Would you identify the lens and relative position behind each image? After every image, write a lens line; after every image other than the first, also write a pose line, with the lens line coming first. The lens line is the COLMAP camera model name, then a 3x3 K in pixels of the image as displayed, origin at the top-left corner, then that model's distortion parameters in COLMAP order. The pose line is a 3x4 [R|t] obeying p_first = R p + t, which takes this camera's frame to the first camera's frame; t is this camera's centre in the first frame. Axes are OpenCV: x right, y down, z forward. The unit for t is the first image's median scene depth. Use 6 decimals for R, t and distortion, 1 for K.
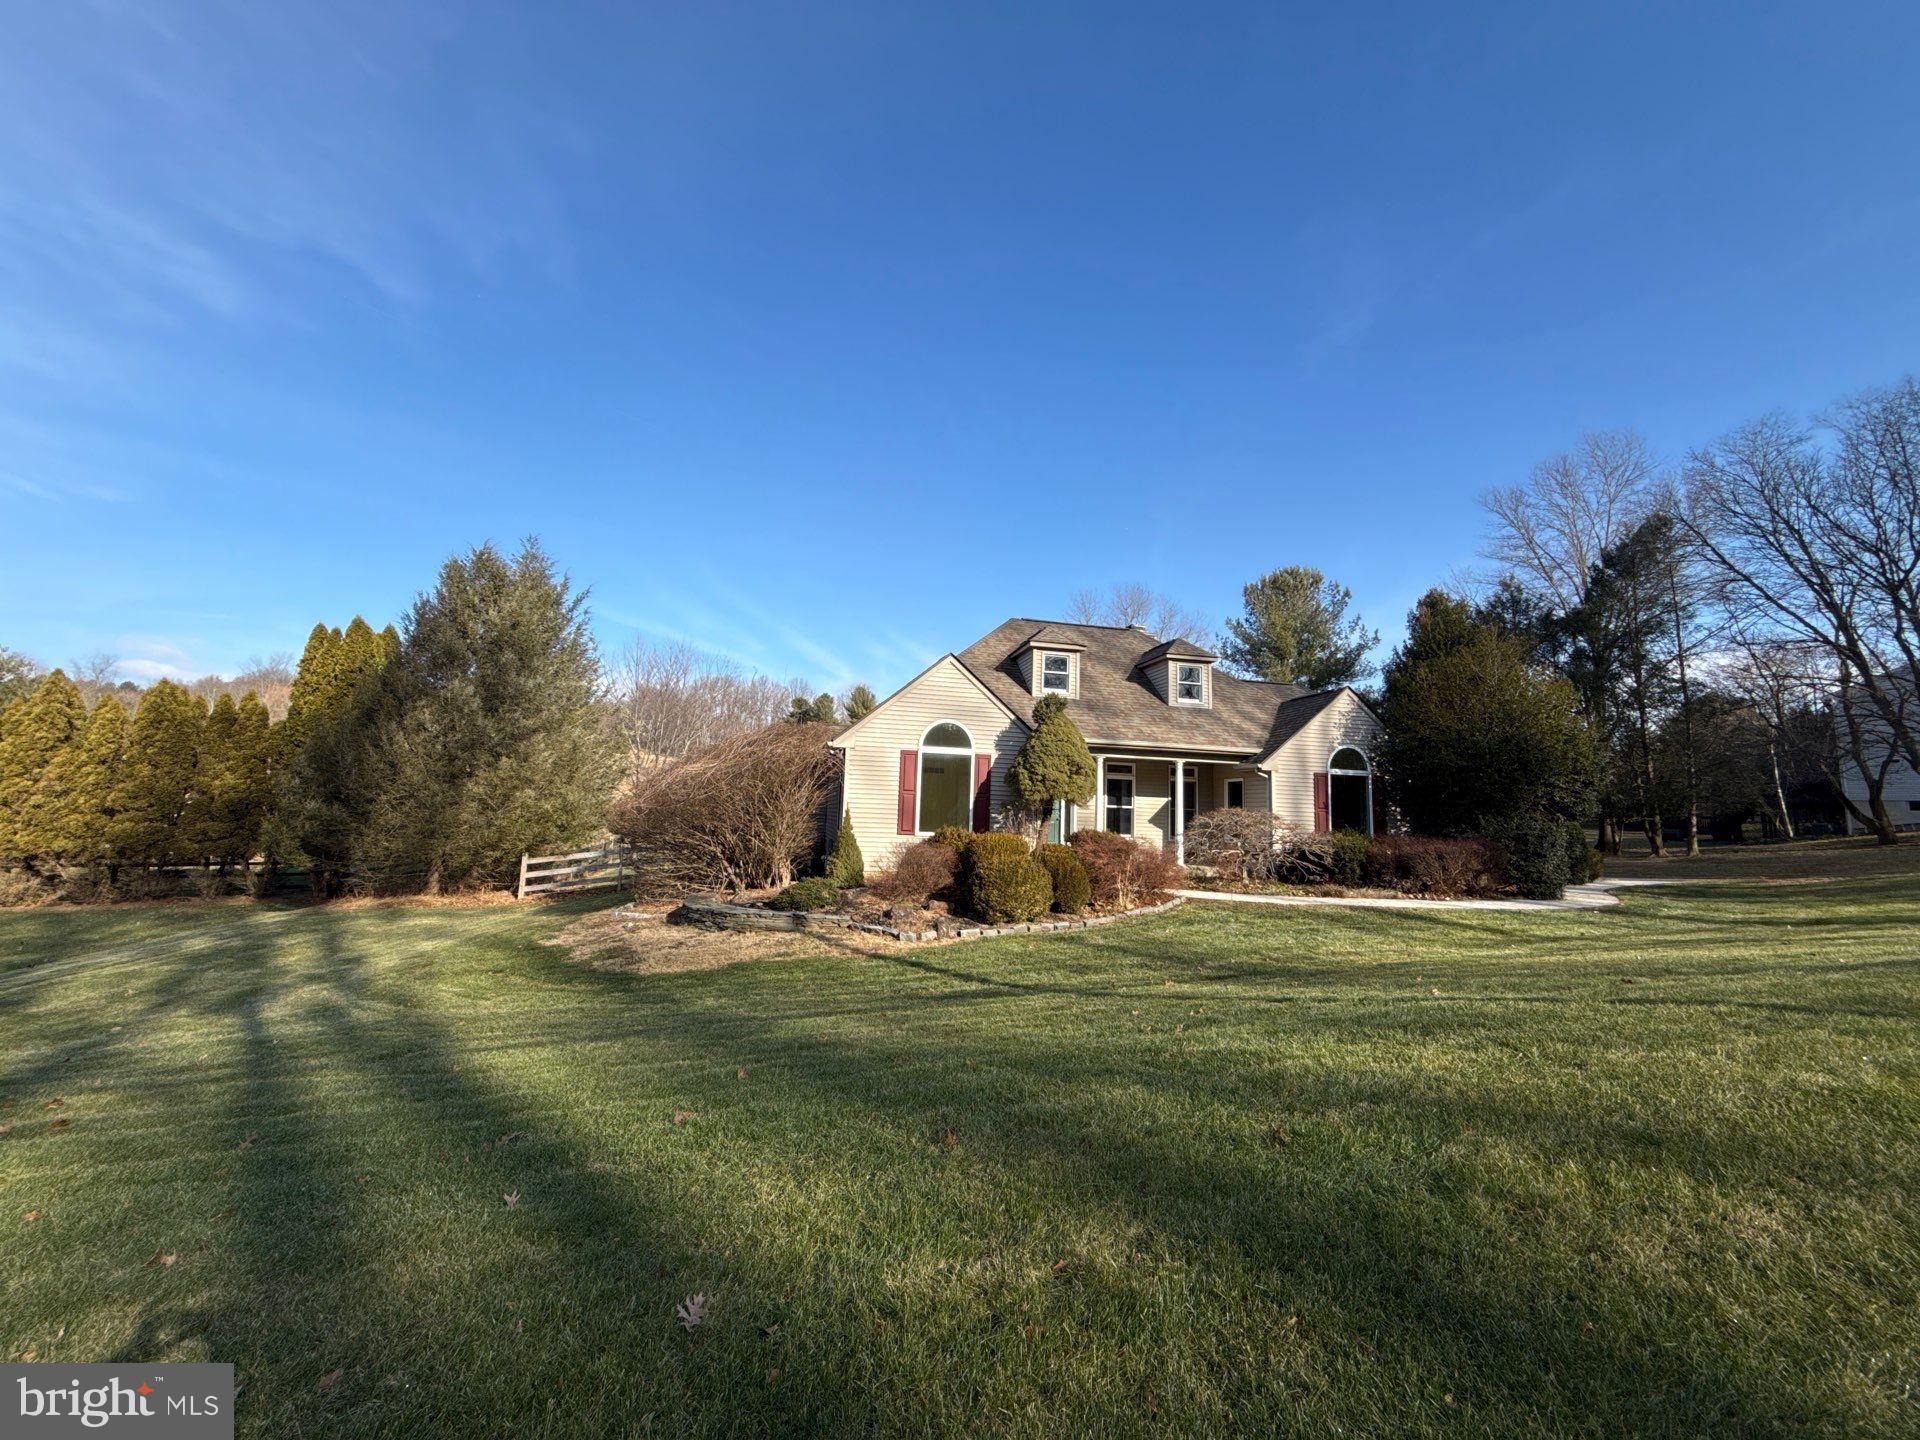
lens RADIAL K [[764.1, 0, 965.0], [0, 764.1, 717.2], [0, 0, 1]] dist [0.000778, 0.000453]
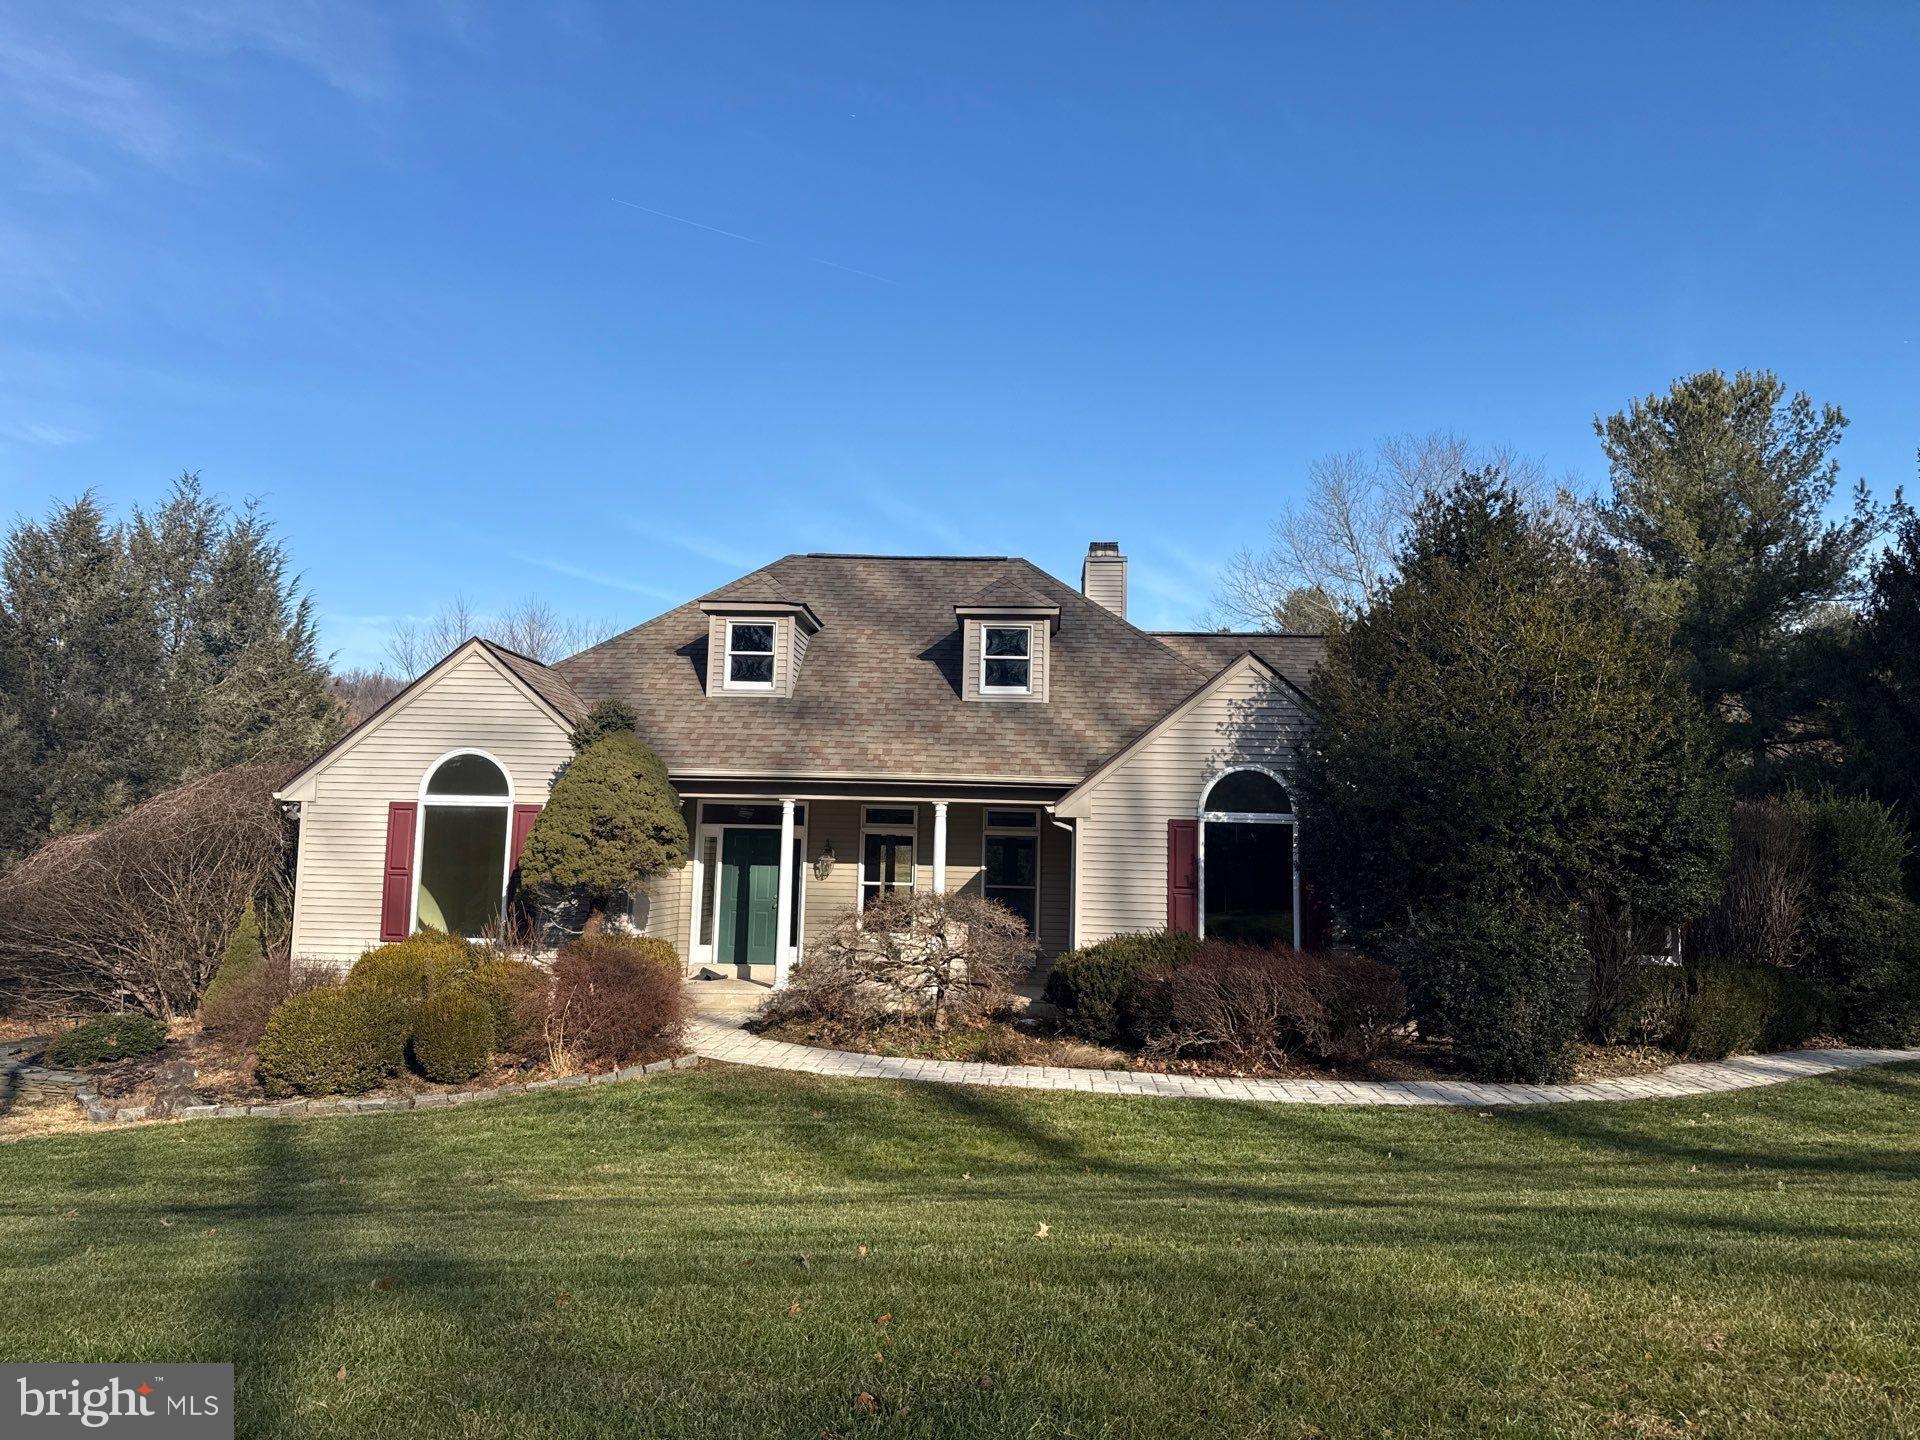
lens RADIAL K [[1373.9, 0, 960.5], [0, 1373.9, 665.5], [0, 0, 1]] dist [0.010838, 0.001241]
pose [[0.959705, -0.050788, -0.276381, 0.576606], [0.044080, 0.998564, -0.030432, -0.010644], [0.277530, 0.017023, 0.960566, 0.052998]]
